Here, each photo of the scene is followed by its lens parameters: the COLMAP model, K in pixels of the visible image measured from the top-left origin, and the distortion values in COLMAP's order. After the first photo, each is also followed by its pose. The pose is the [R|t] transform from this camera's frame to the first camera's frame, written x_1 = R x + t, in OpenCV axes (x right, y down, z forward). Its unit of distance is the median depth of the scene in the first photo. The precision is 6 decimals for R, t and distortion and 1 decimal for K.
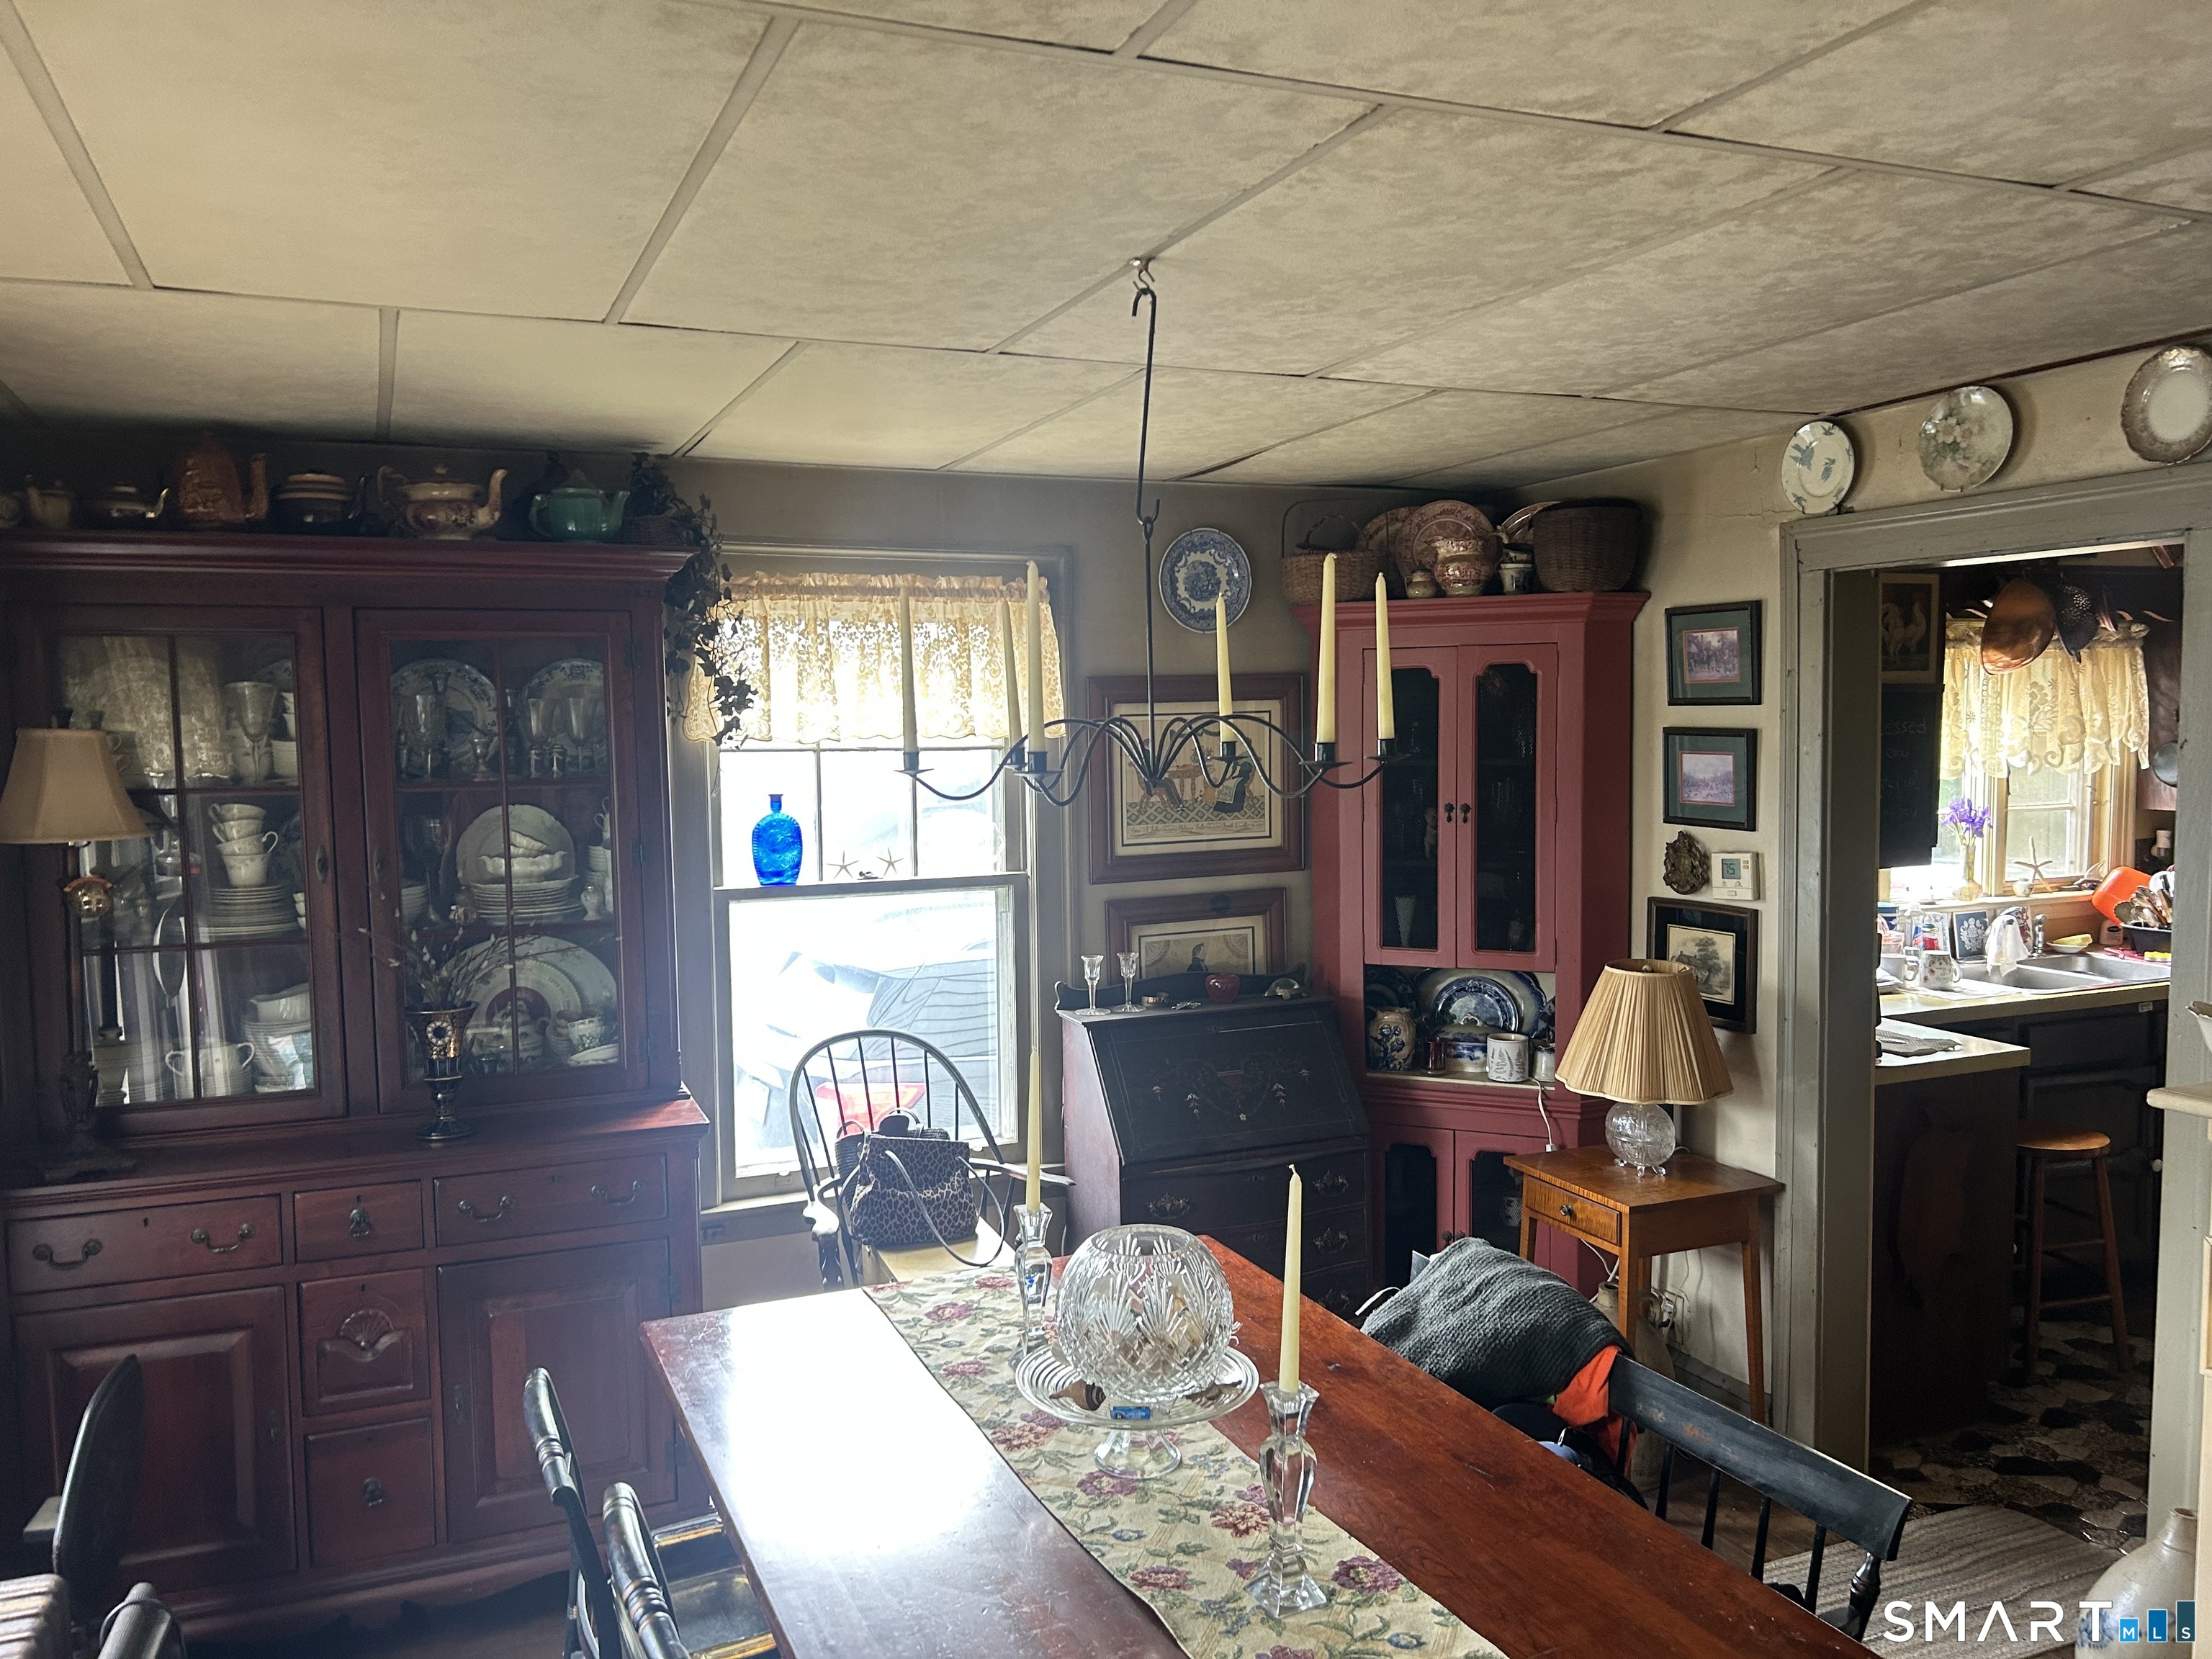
lens RADIAL K [[1663.9, 0, 1094.9], [0, 1663.9, 847.8], [0, 0, 1]] dist [0.057941, -0.067361]
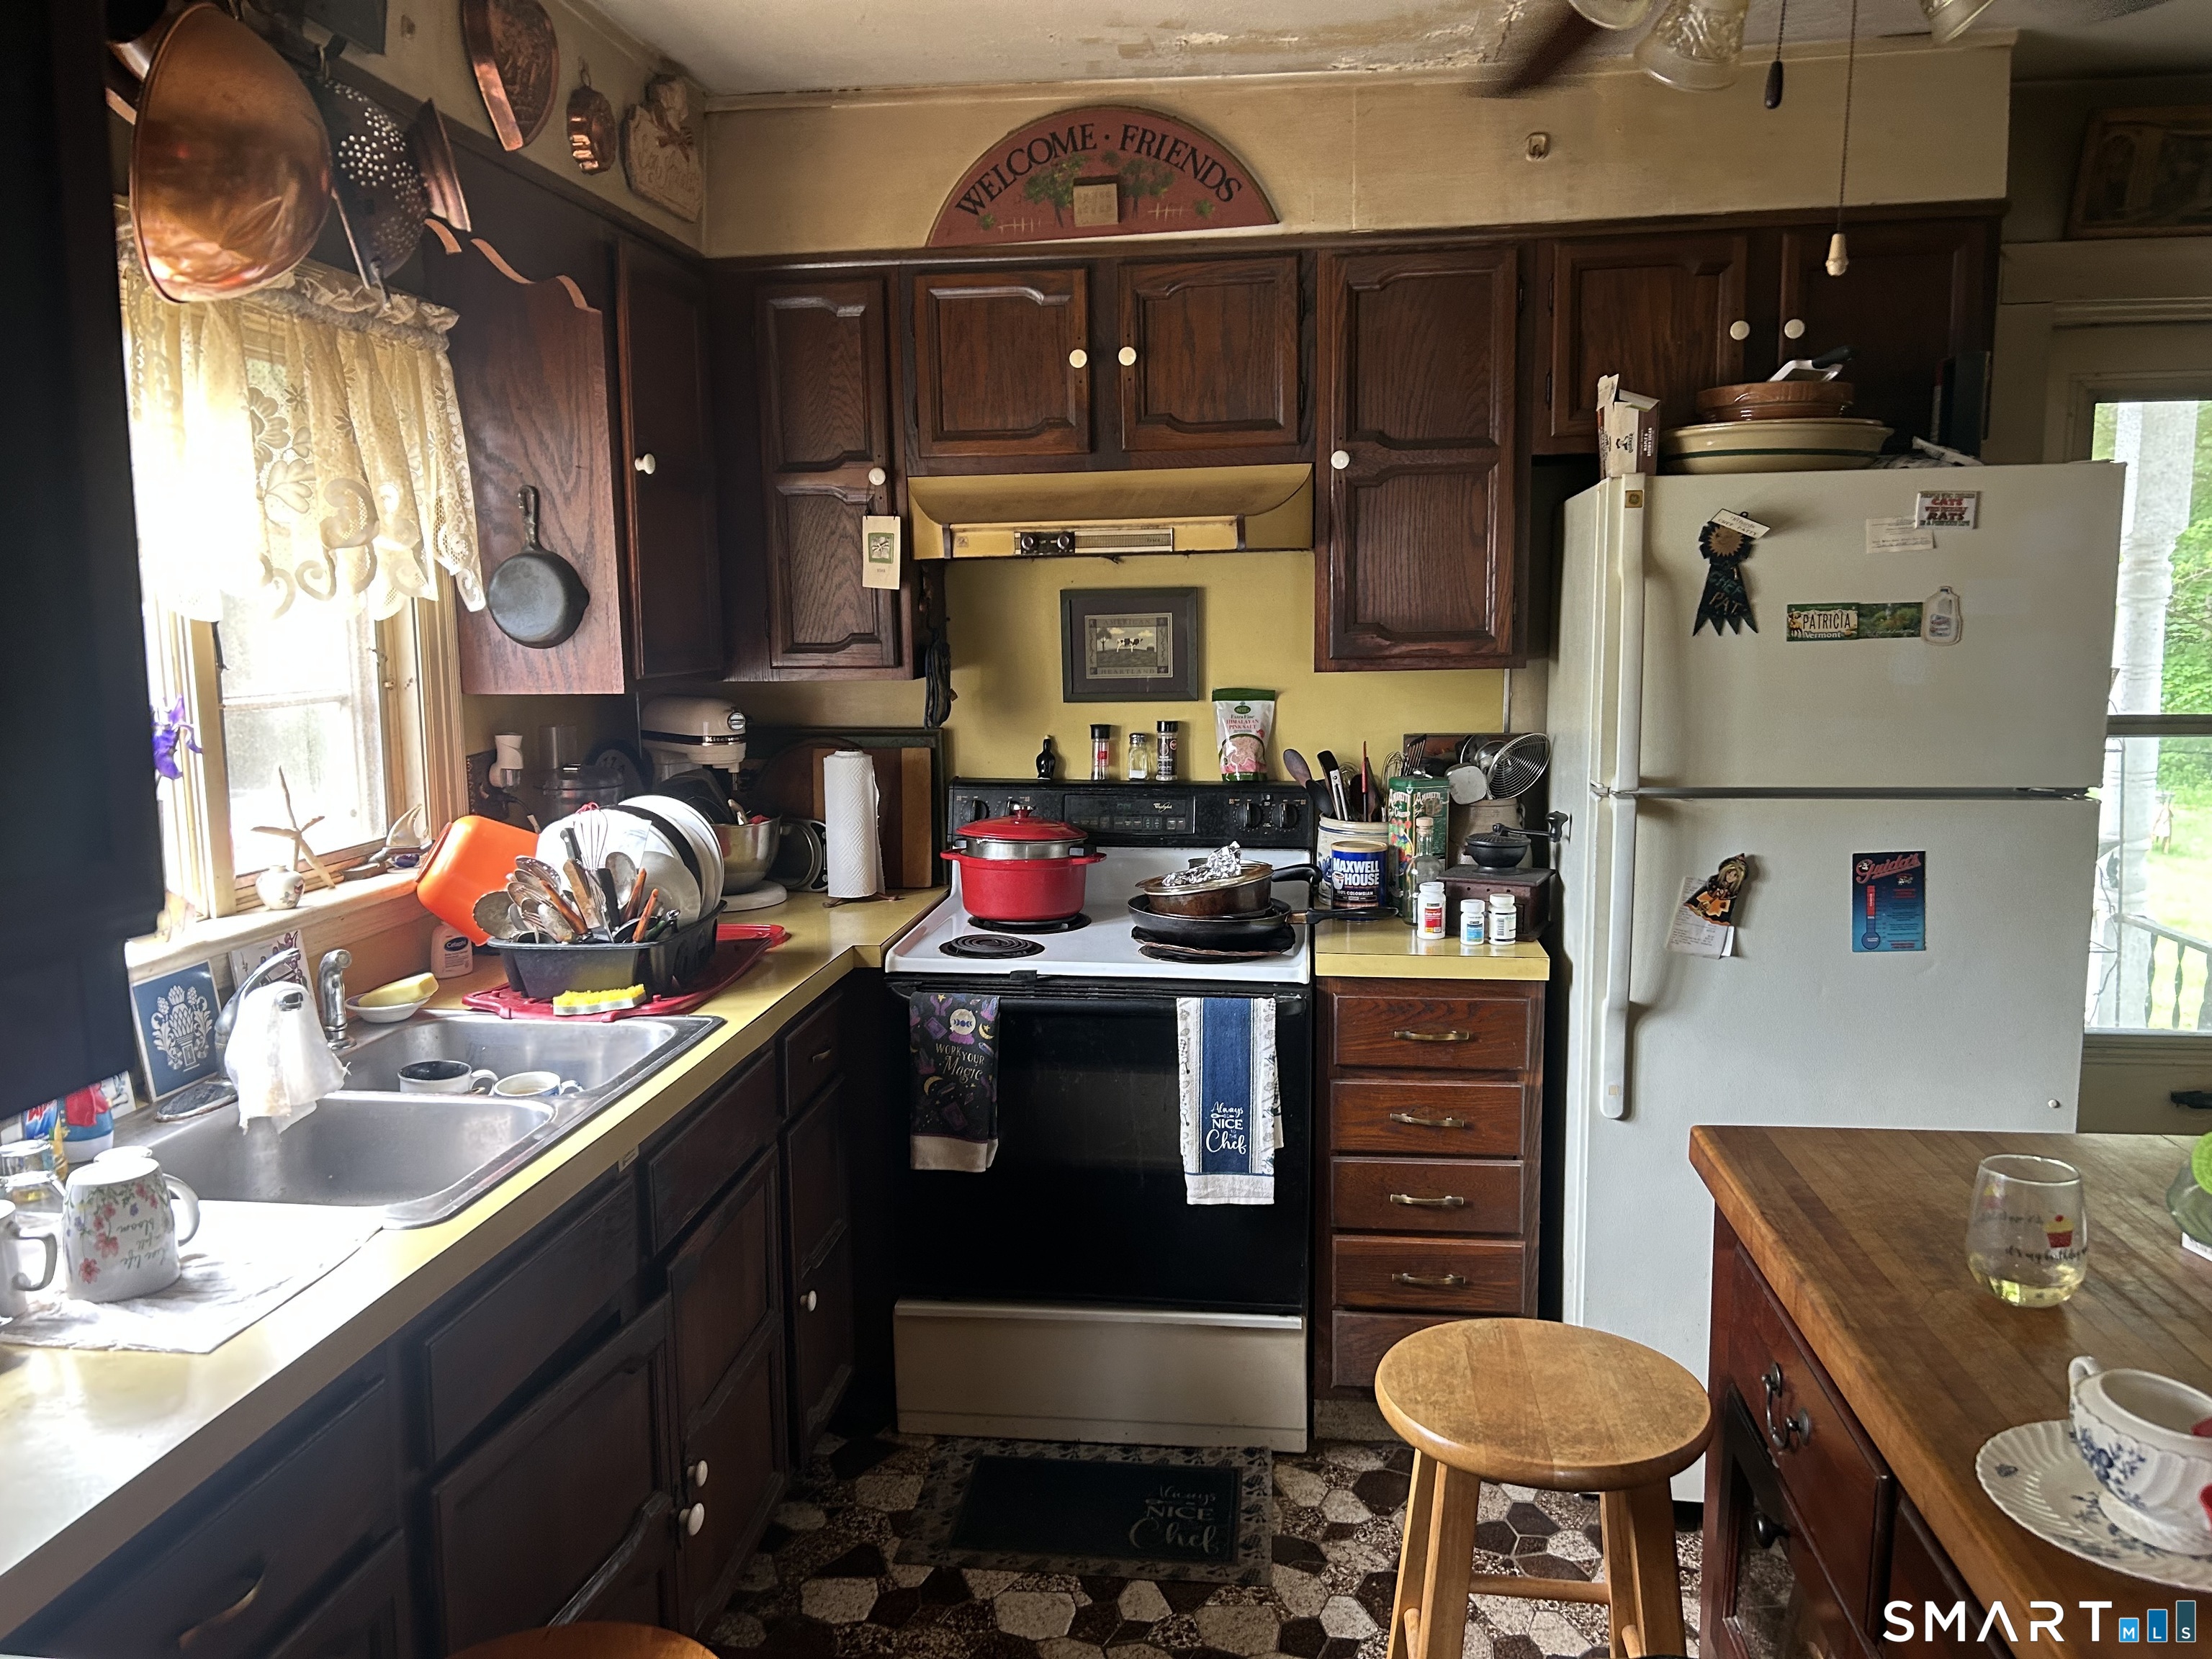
lens RADIAL K [[1663.9, 0, 1098.7], [0, 1663.9, 851.4], [0, 0, 1]] dist [0.057941, -0.067361]
pose [[0.510757, -0.112713, 0.852304, 0.299247], [0.068358, 0.993554, 0.090428, -0.009447], [-0.857003, 0.012075, 0.515170, 0.609863]]
